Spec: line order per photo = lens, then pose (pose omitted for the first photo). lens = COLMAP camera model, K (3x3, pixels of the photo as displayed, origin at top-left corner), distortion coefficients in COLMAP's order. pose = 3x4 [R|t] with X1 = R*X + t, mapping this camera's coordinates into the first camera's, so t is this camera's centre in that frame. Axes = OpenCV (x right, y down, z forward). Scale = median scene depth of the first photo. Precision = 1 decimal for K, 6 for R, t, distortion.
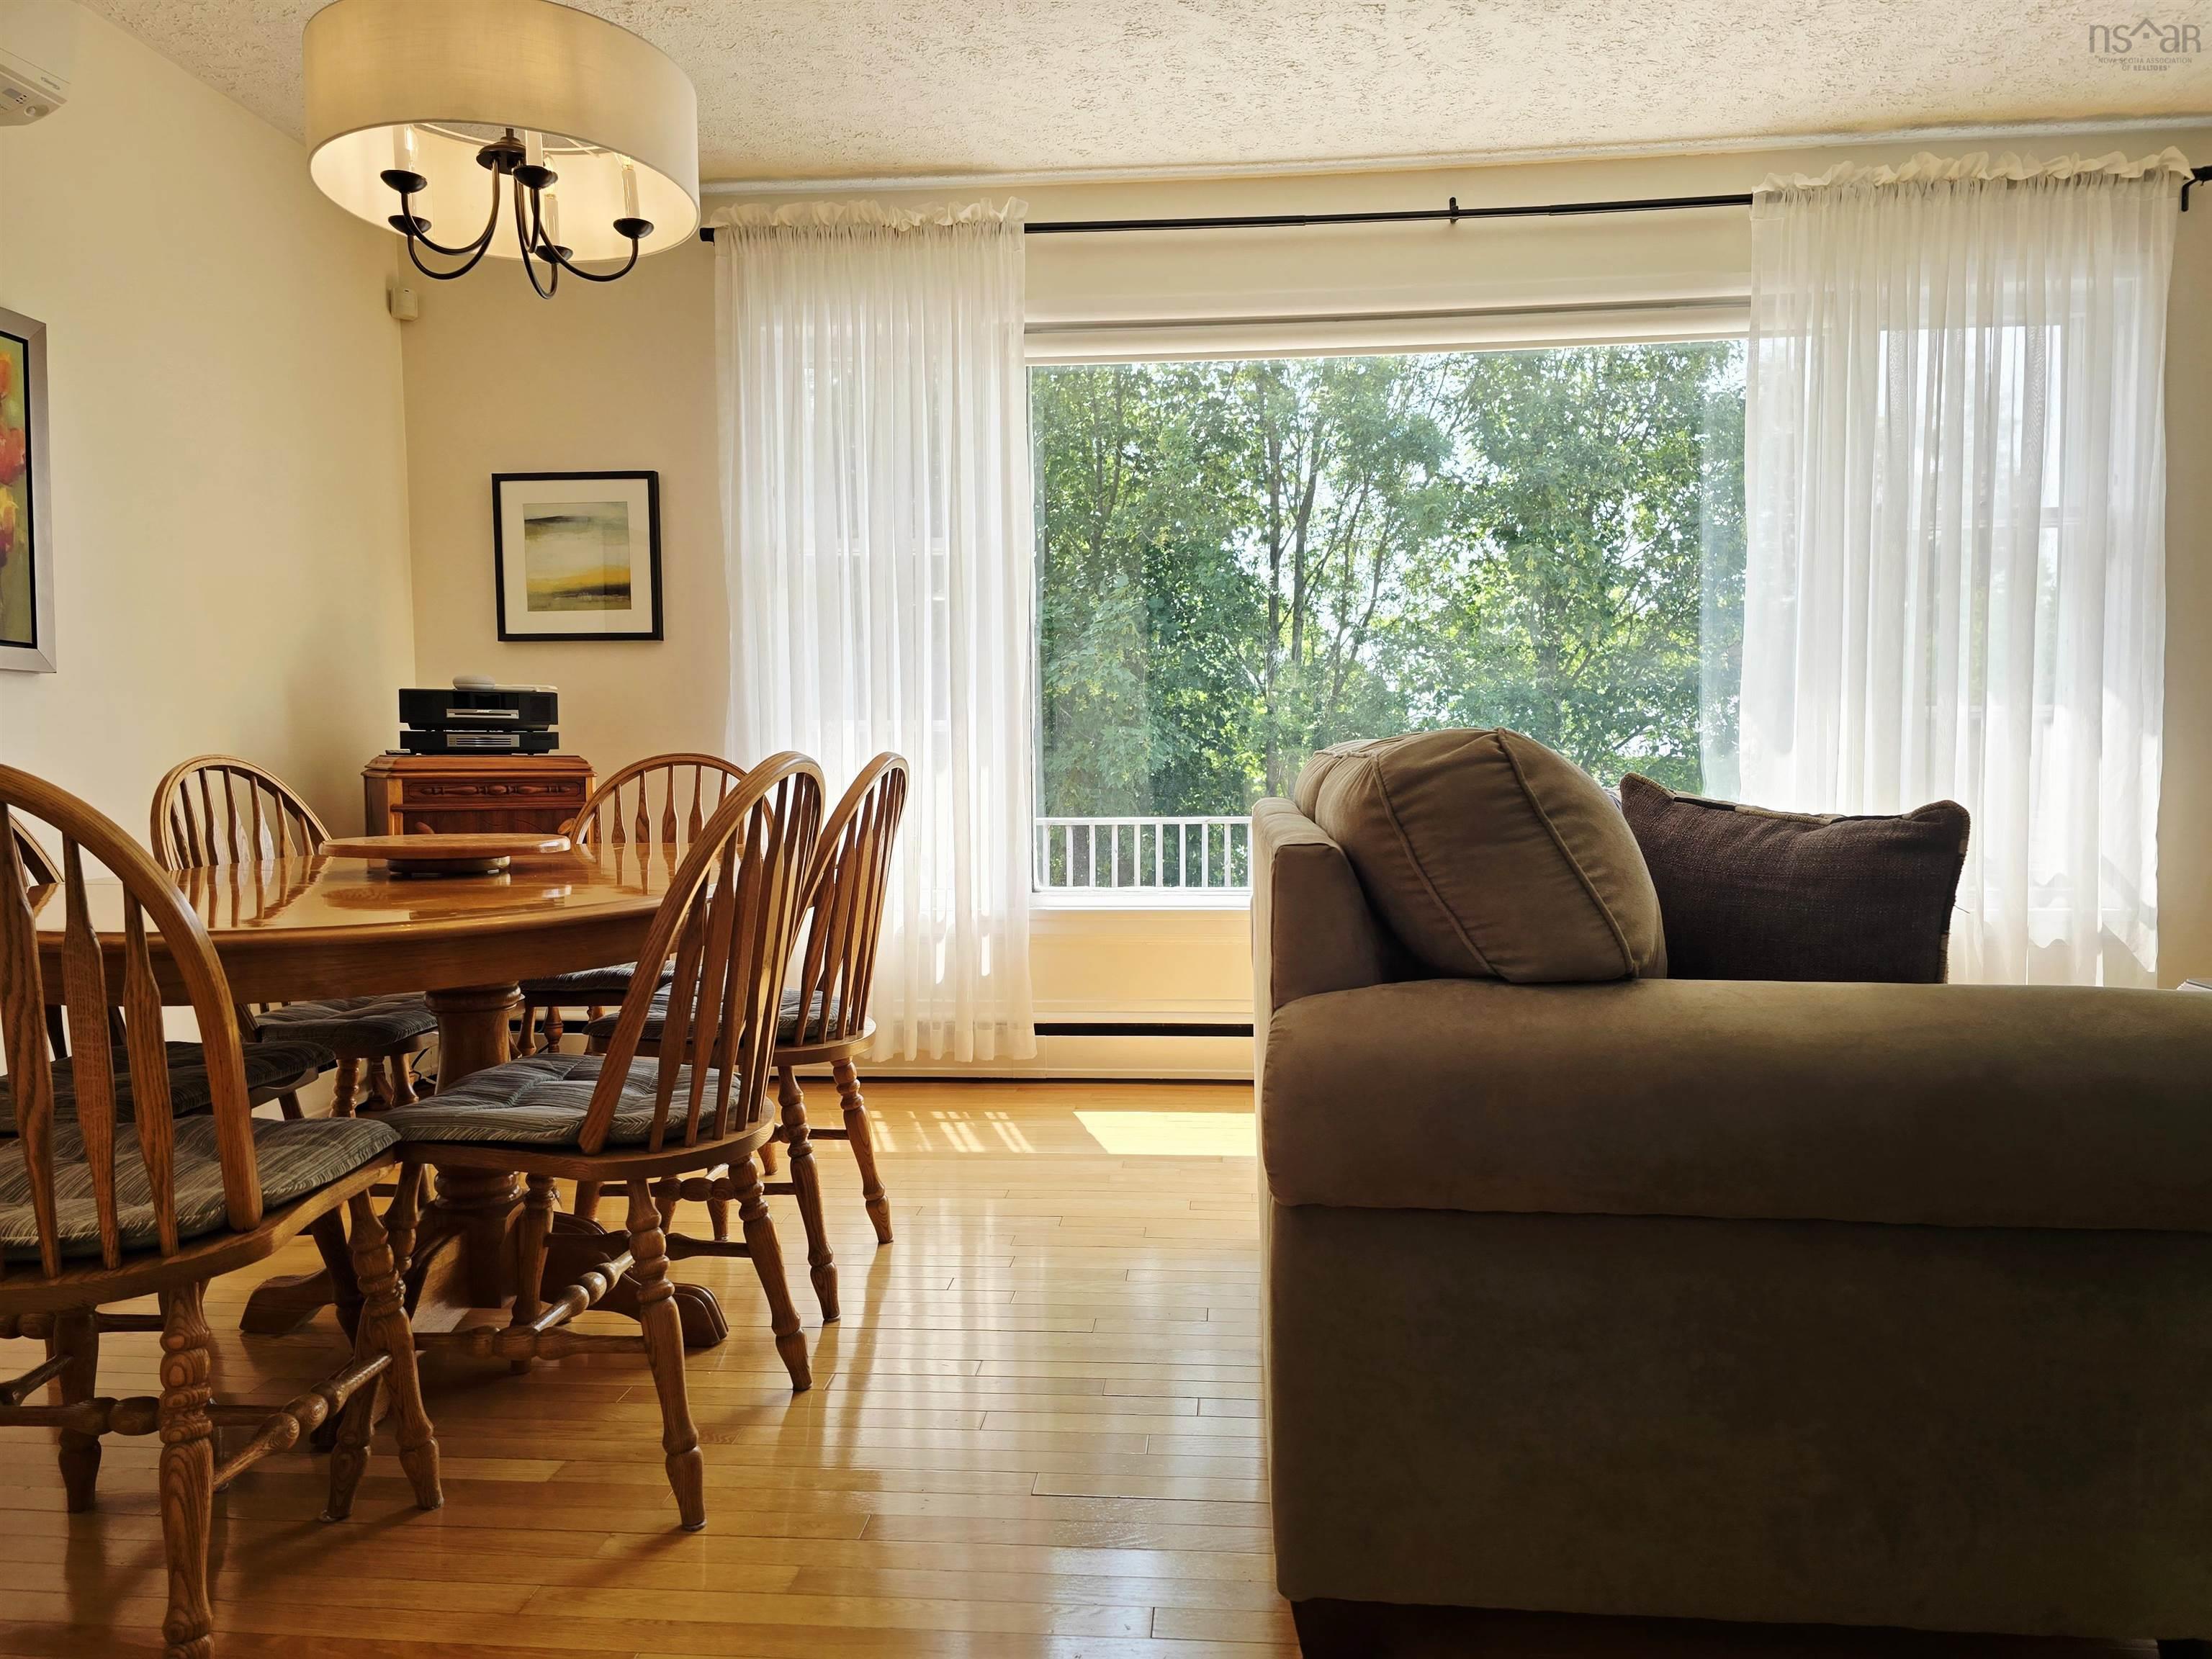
lens RADIAL K [[1558.7, 0, 1111.8], [0, 1558.7, 836.0], [0, 0, 1]] dist [0.092540, -0.070932]
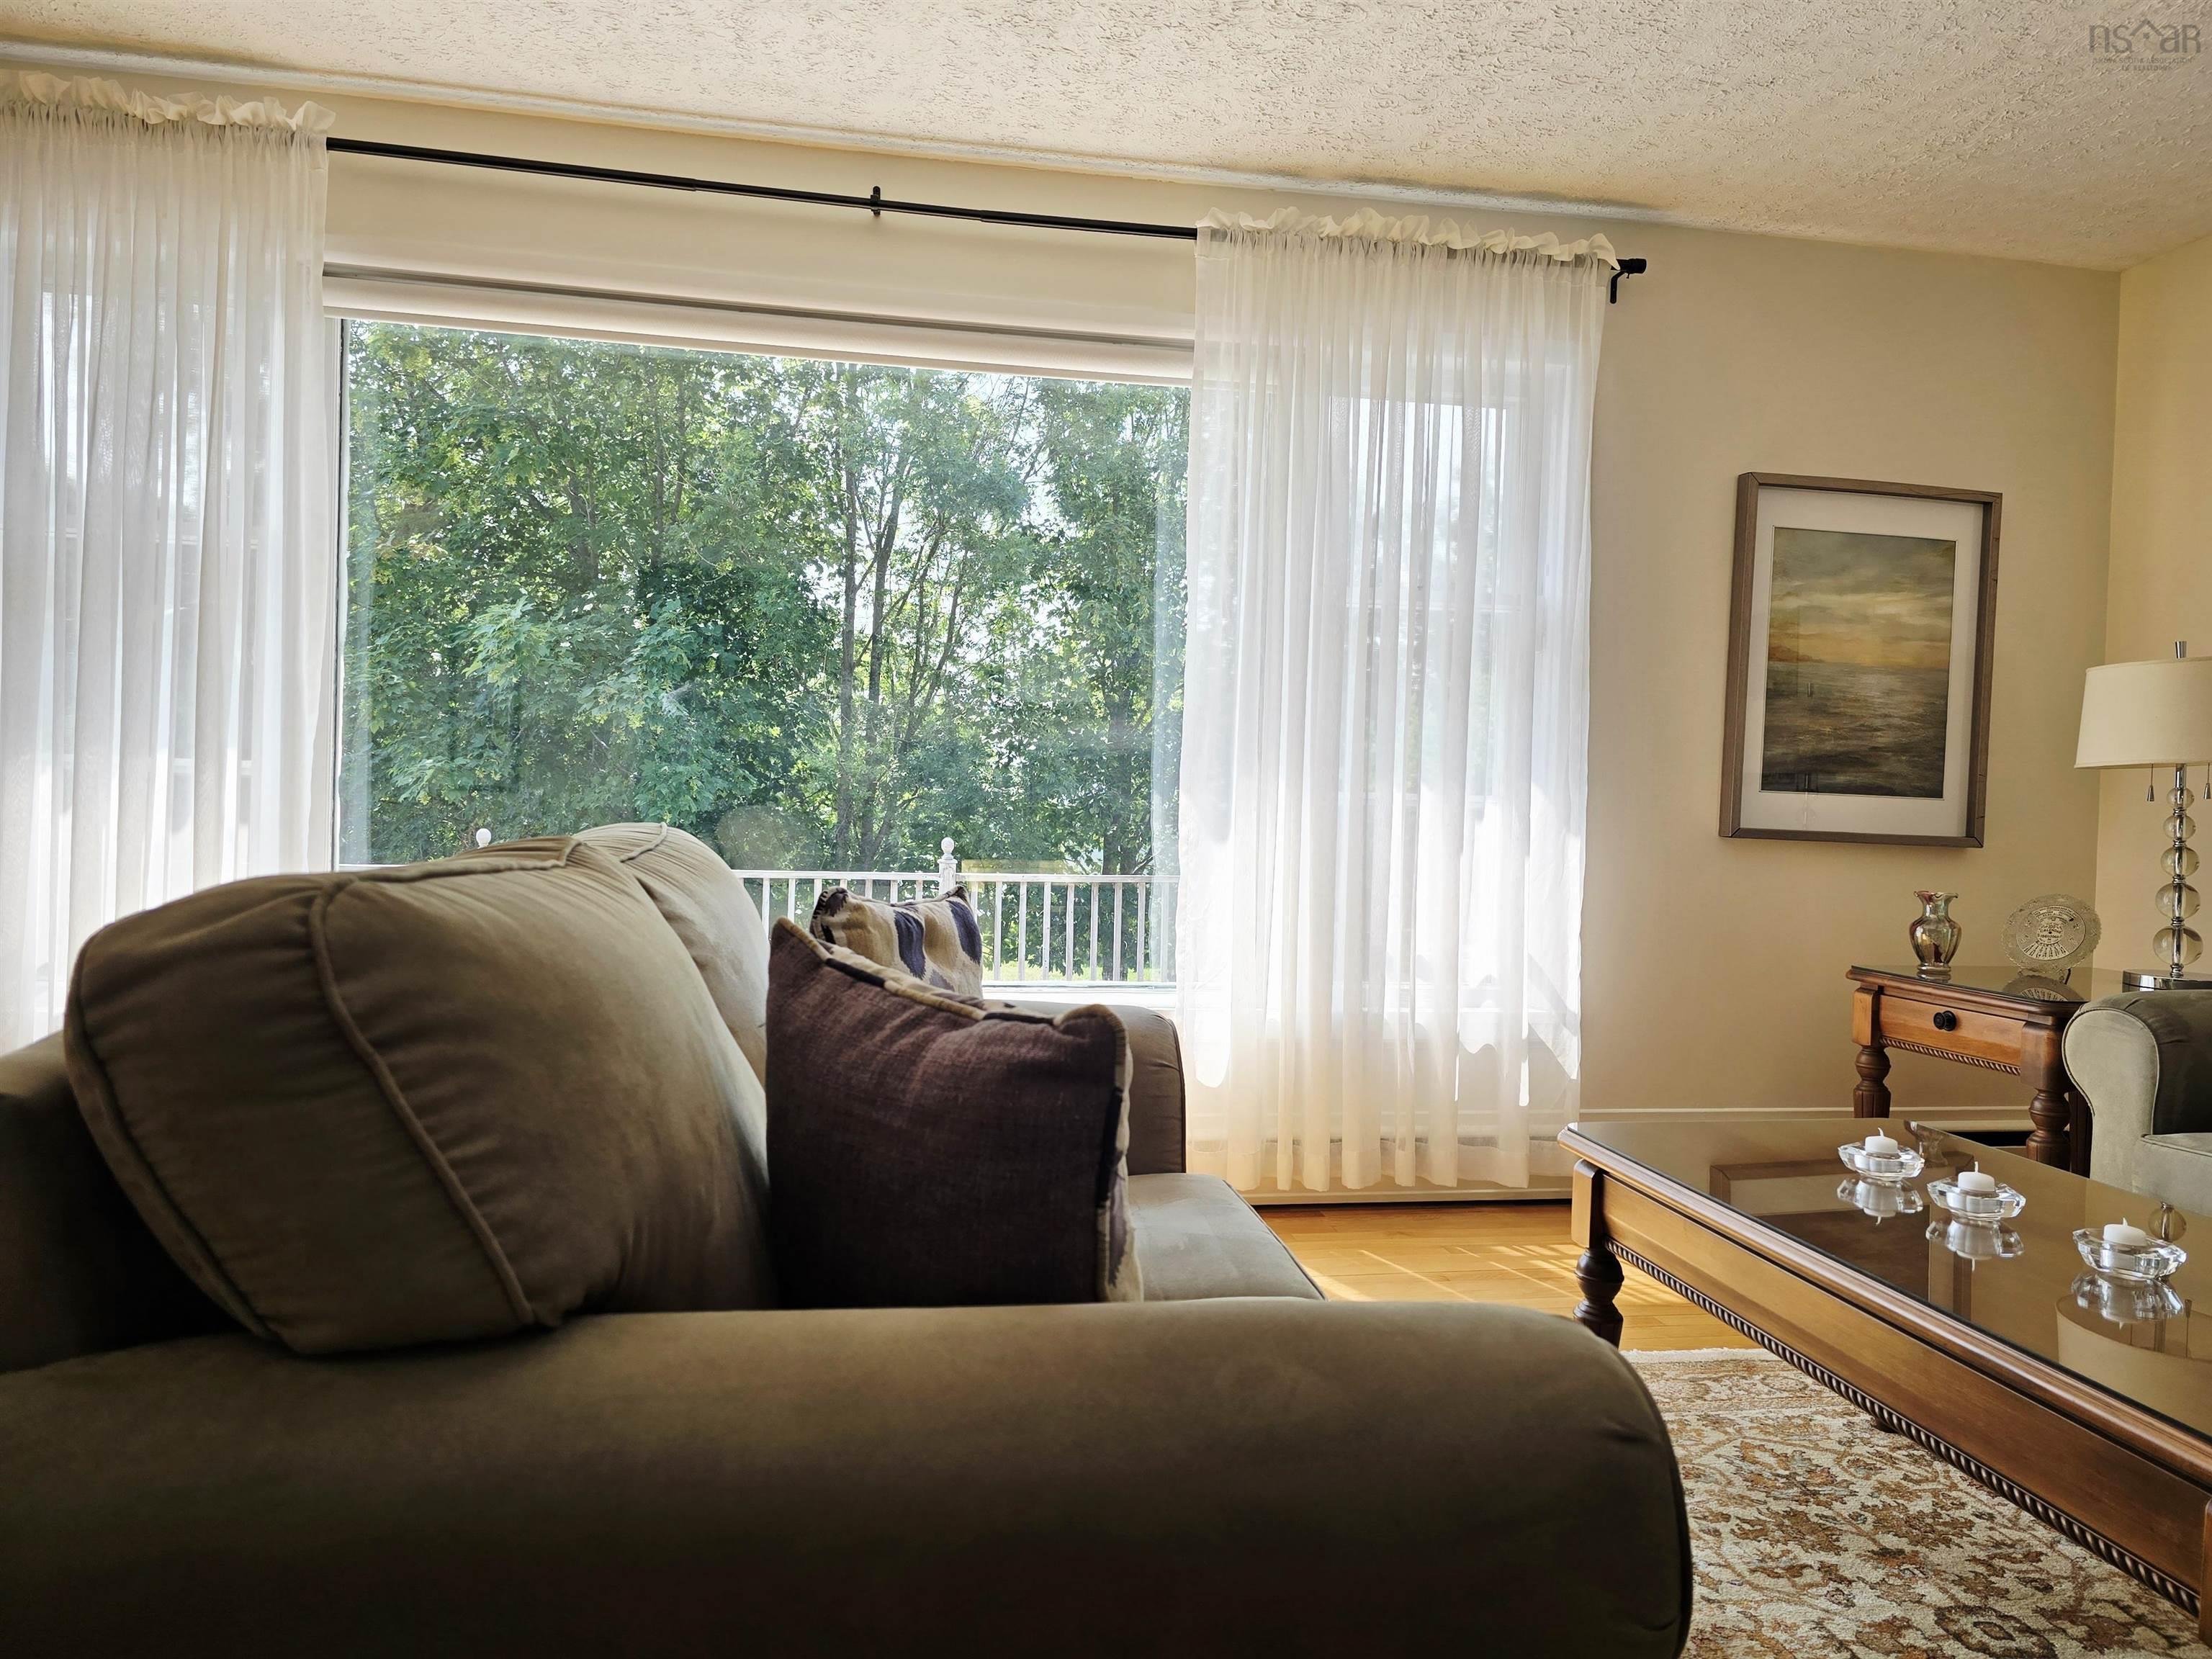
lens RADIAL K [[1558.7, 0, 1111.8], [0, 1558.7, 836.0], [0, 0, 1]] dist [0.092540, -0.070932]
pose [[0.968644, 0.030603, 0.246560, 0.143131], [-0.024485, 0.999312, -0.027843, -0.028925], [-0.247242, 0.020933, 0.968728, 0.144291]]
